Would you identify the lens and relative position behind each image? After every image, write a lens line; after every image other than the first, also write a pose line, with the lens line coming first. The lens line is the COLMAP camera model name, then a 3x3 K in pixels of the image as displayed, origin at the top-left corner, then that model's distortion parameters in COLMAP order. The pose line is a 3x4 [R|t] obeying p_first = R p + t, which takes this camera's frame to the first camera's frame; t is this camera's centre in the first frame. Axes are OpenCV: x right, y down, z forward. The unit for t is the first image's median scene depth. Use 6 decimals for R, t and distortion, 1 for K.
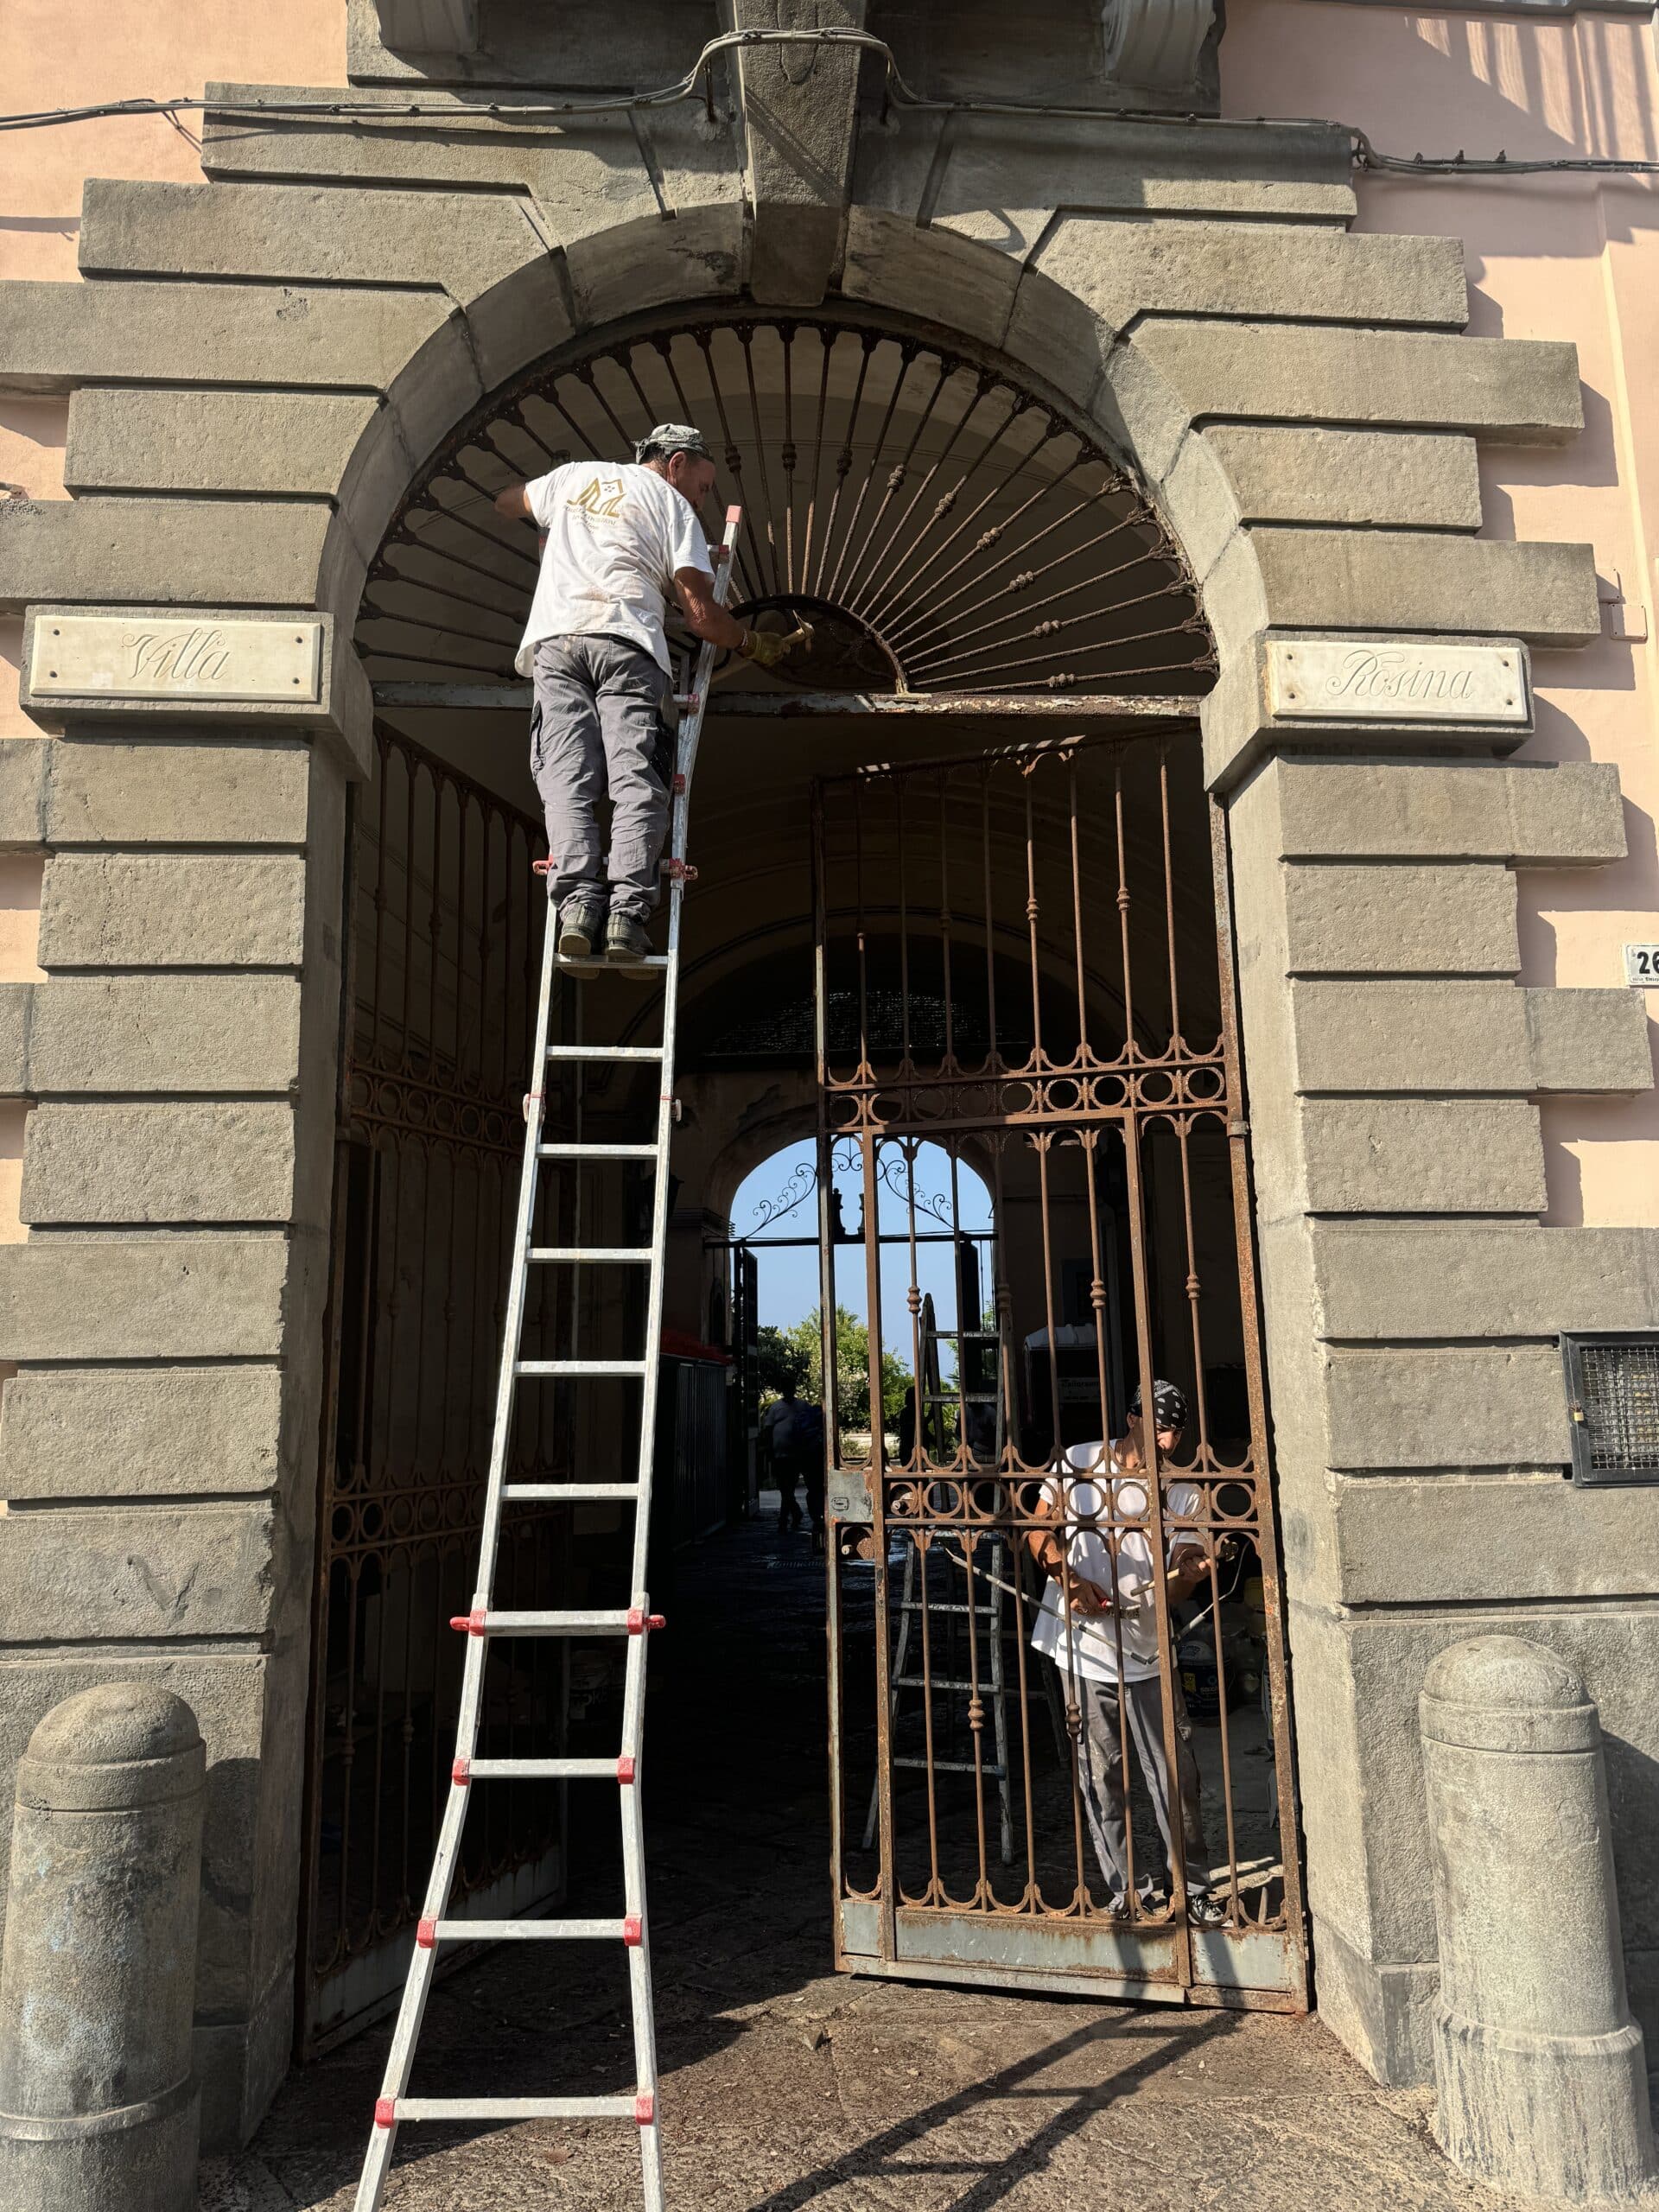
lens RADIAL K [[1540.1, 0, 829.5], [0, 1540.1, 1106.0], [0, 0, 1]] dist [0.002467, 0.000812]
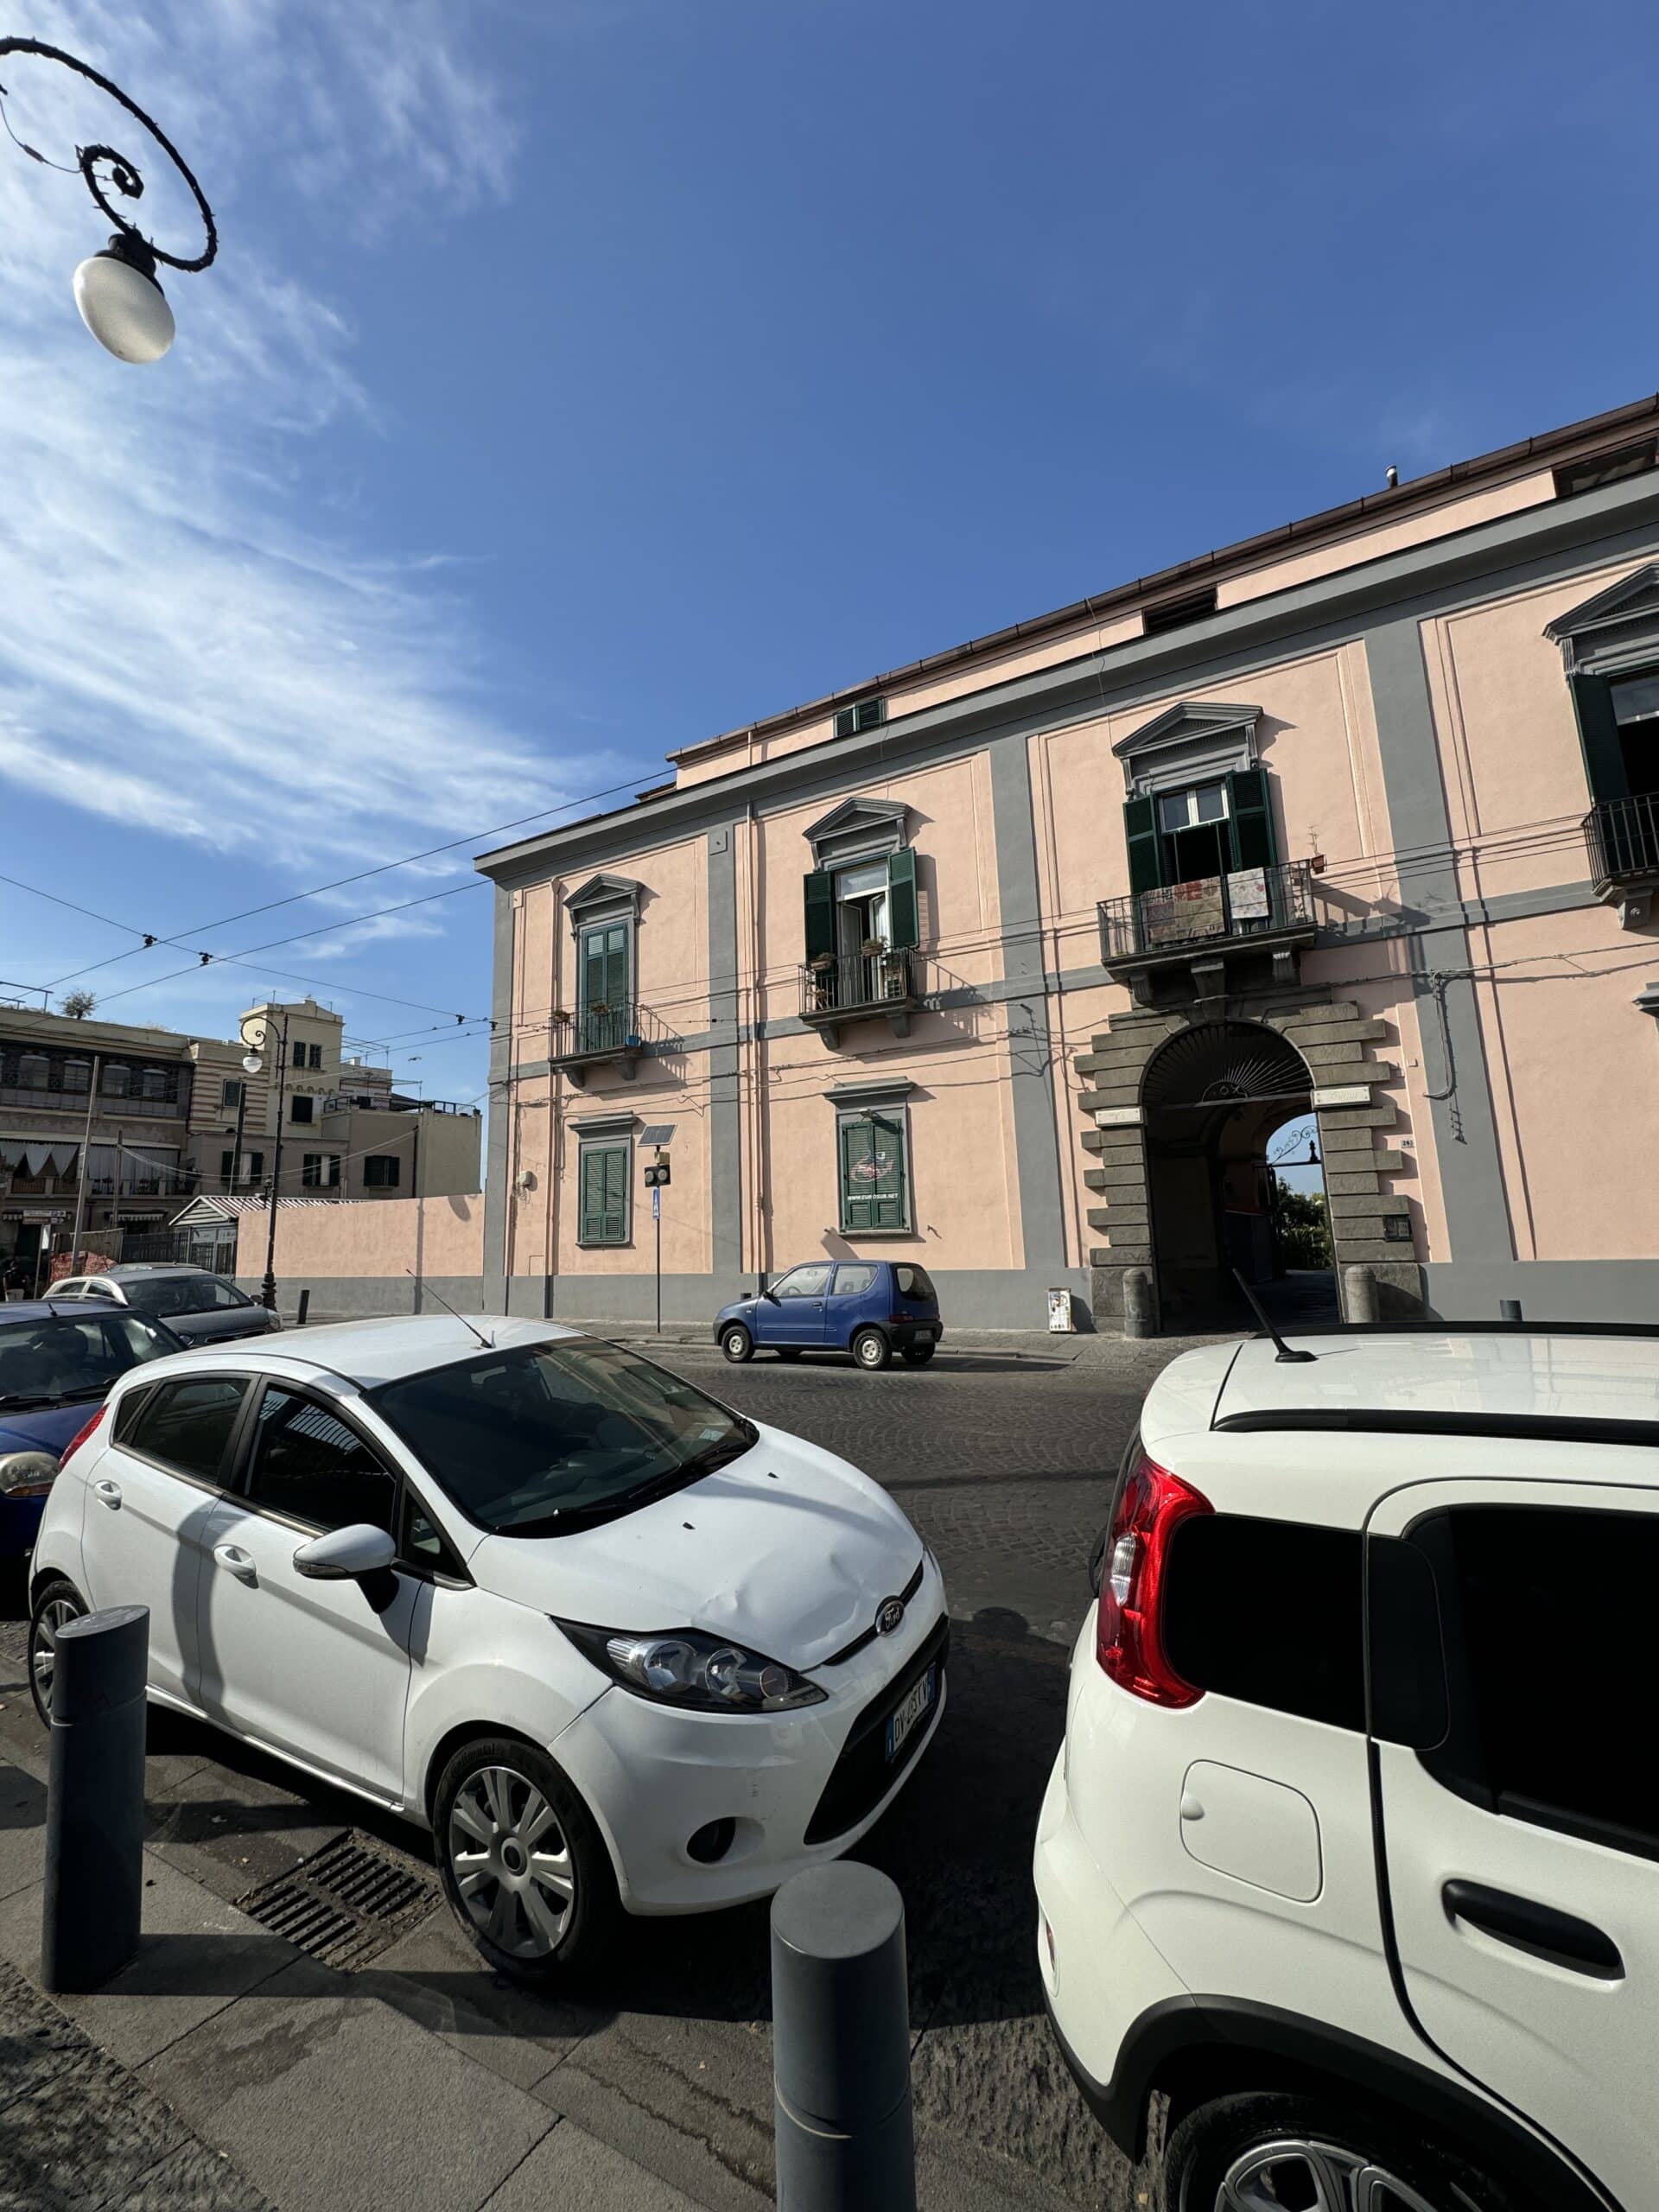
lens RADIAL K [[888.4, 0, 829.5], [0, 888.4, 1106.0], [0, 0, 1]] dist [-0.001264, -0.000262]
pose [[0.837012, -0.088372, -0.540001, 0.546461], [0.121640, 0.992229, 0.026164, -0.548538], [0.533493, -0.087585, 0.841258, -2.628669]]
